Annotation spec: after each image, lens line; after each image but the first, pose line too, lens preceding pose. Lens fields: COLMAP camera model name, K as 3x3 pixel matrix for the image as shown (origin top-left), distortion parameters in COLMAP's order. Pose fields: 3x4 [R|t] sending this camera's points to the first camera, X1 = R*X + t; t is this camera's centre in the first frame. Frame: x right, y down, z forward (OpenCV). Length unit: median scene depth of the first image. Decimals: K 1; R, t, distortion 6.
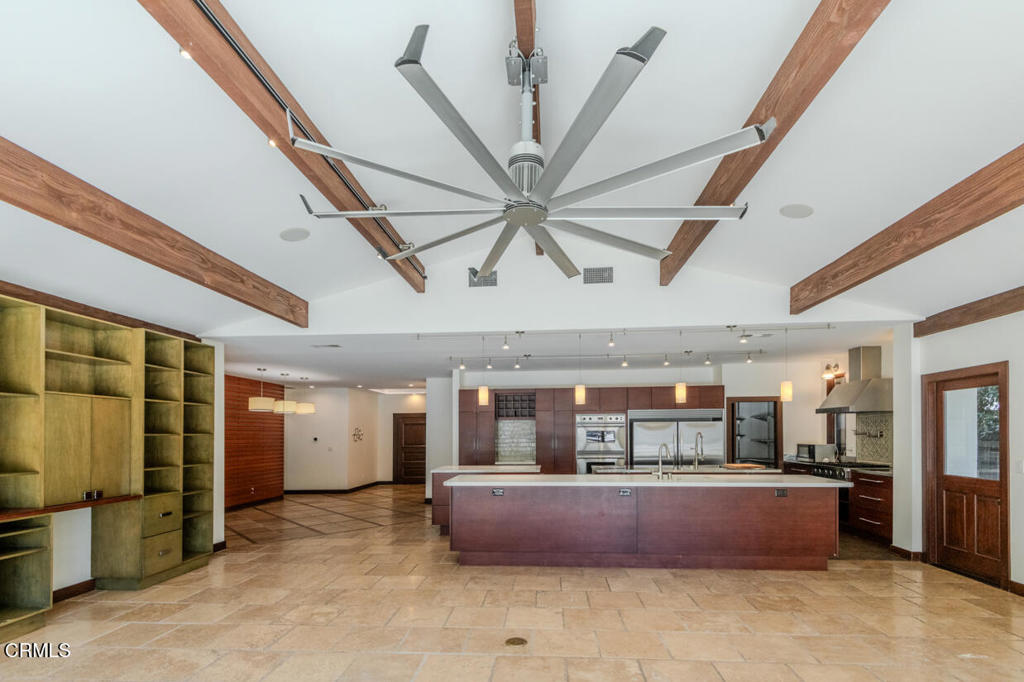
lens RADIAL K [[498.4, 0, 510.9], [0, 498.4, 425.6], [0, 0, 1]] dist [0.032466, -0.020808]
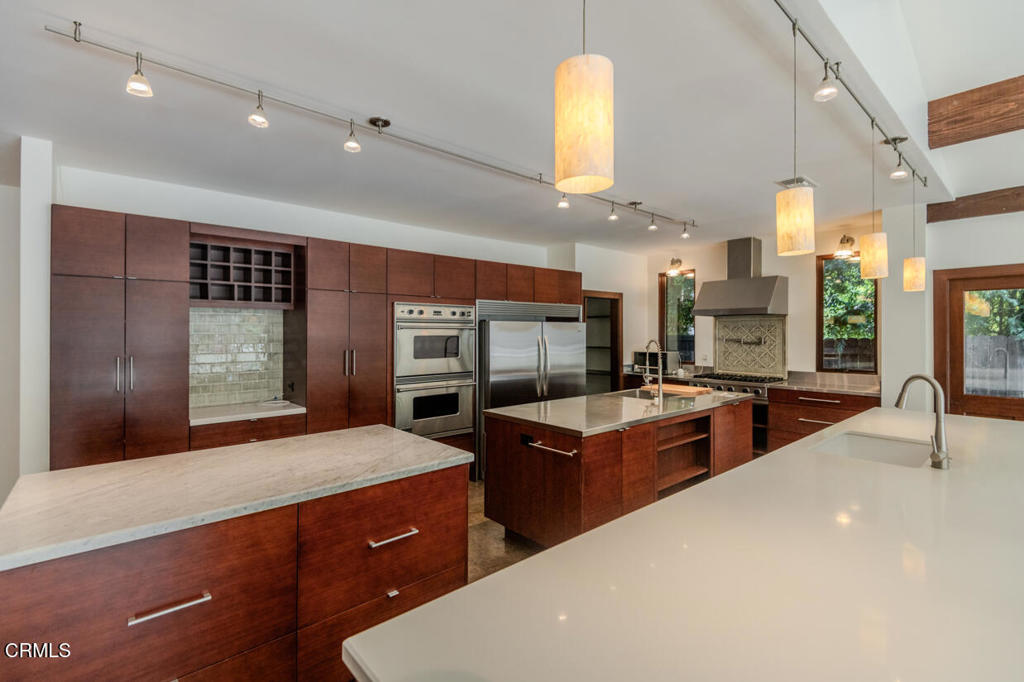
lens RADIAL K [[468.6, 0, 506.2], [0, 468.6, 334.9], [0, 0, 1]] dist [0.023073, -0.017417]
pose [[0.701099, 0.002934, 0.713058, -0.184920], [-0.015405, 0.999820, 0.011033, 0.004775], [-0.712898, -0.018720, 0.701018, 0.878600]]
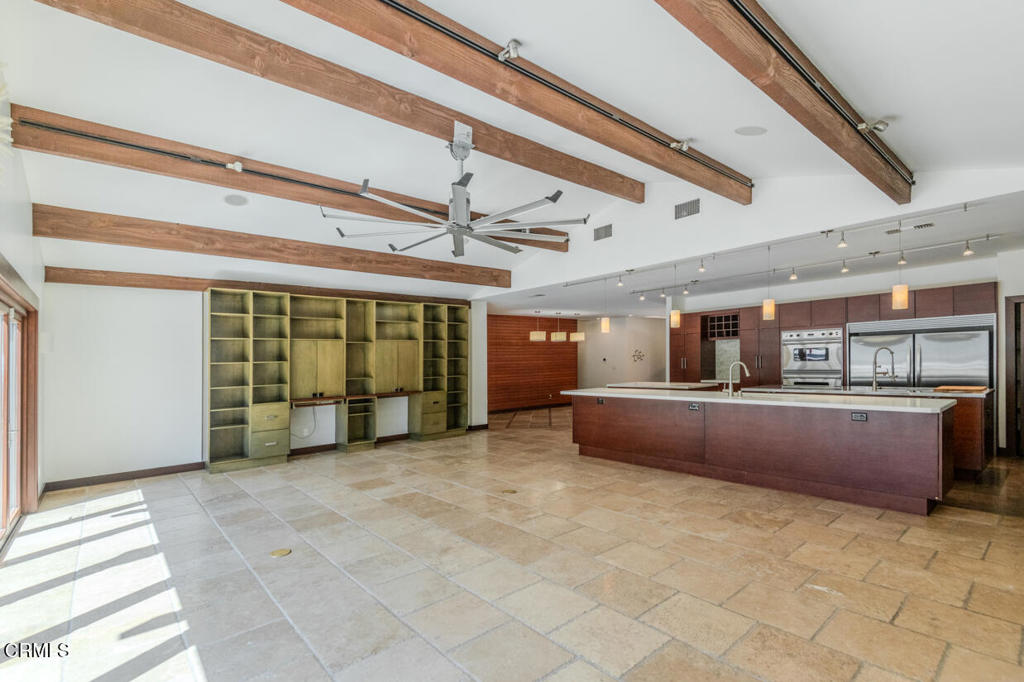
lens RADIAL K [[468.6, 0, 506.2], [0, 468.6, 334.9], [0, 0, 1]] dist [0.023073, -0.017417]
pose [[0.705255, -0.048950, -0.707261, 0.585818], [0.031415, 0.998791, -0.037802, 0.002485], [0.708257, 0.004441, 0.705941, -0.016248]]
